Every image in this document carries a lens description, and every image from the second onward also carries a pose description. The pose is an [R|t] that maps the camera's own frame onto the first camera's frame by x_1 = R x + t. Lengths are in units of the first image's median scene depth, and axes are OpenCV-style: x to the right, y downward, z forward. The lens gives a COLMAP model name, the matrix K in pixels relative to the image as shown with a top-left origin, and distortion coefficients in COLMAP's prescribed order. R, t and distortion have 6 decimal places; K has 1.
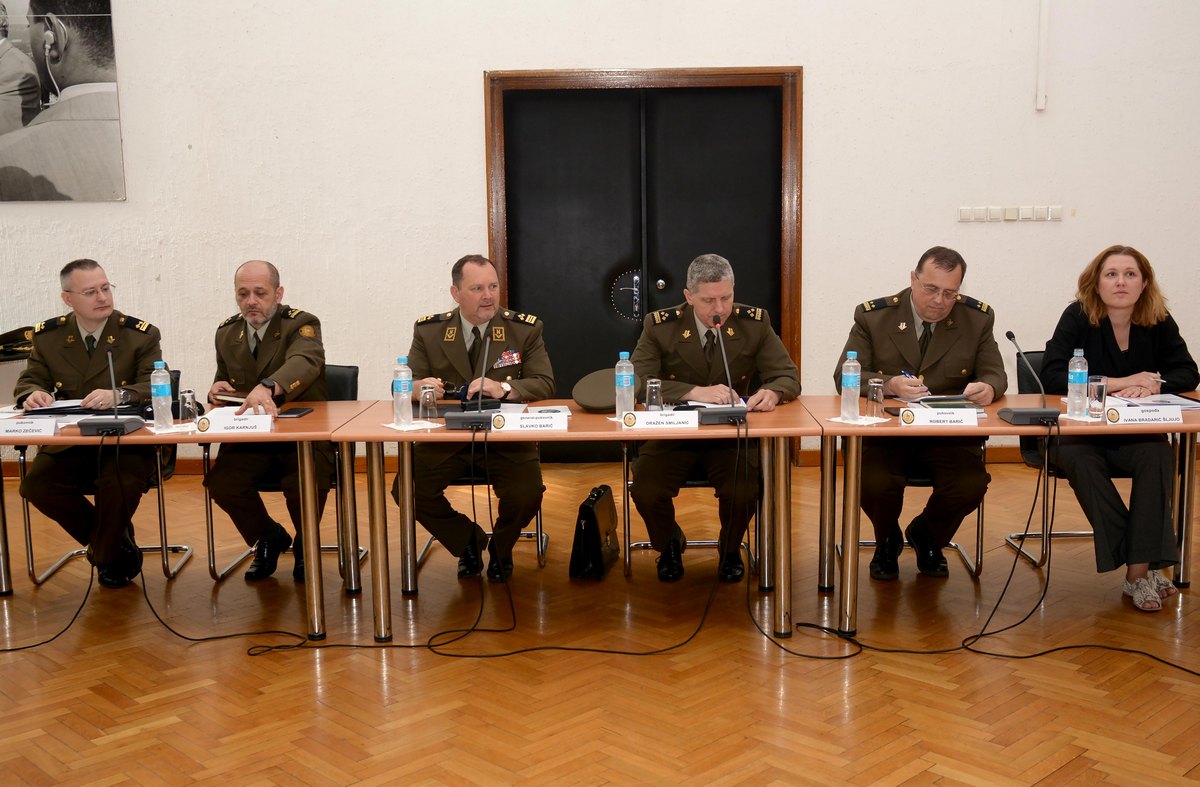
lens RADIAL K [[1273.5, 0, 600.0], [0, 1273.5, 393.5], [0, 0, 1]] dist [0.088218, 0.000372]
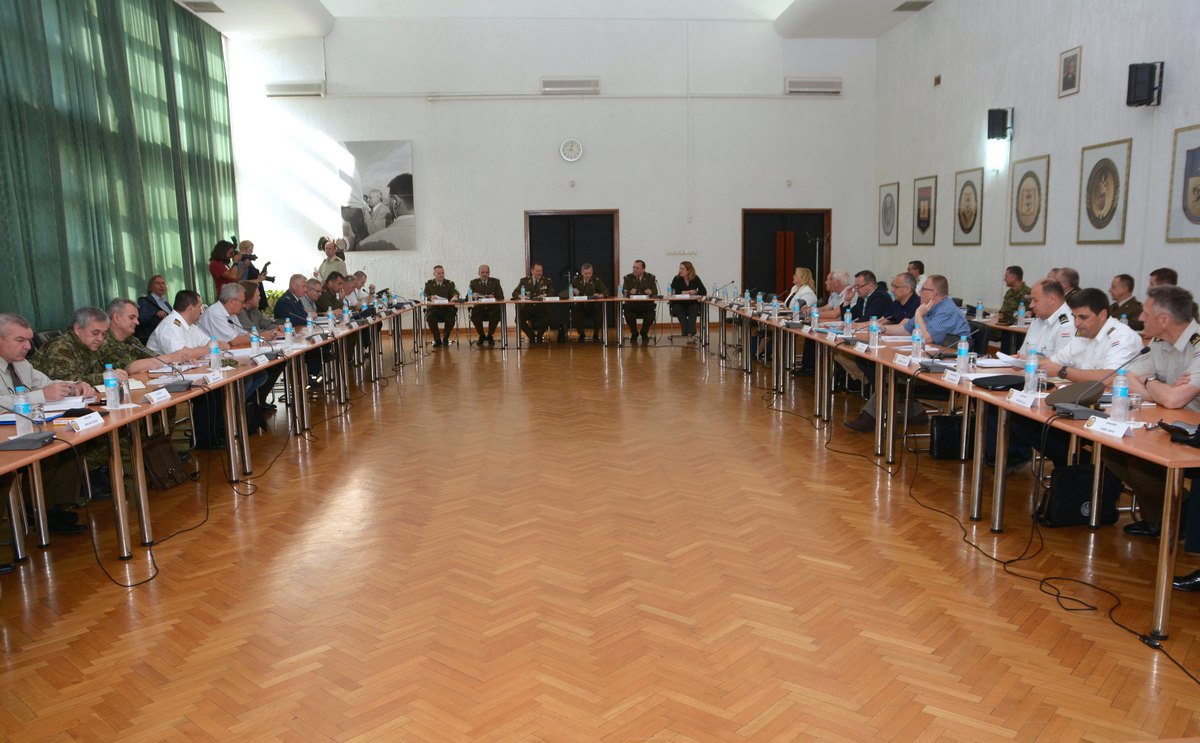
lens RADIAL K [[992.0, 0, 600.0], [0, 992.0, 371.5], [0, 0, 1]] dist [0.070464, 0.003541]
pose [[0.997390, -0.014011, 0.070833, -0.111150], [0.014984, 0.999800, -0.013219, 0.281102], [-0.070634, 0.014246, 0.997401, -2.178889]]
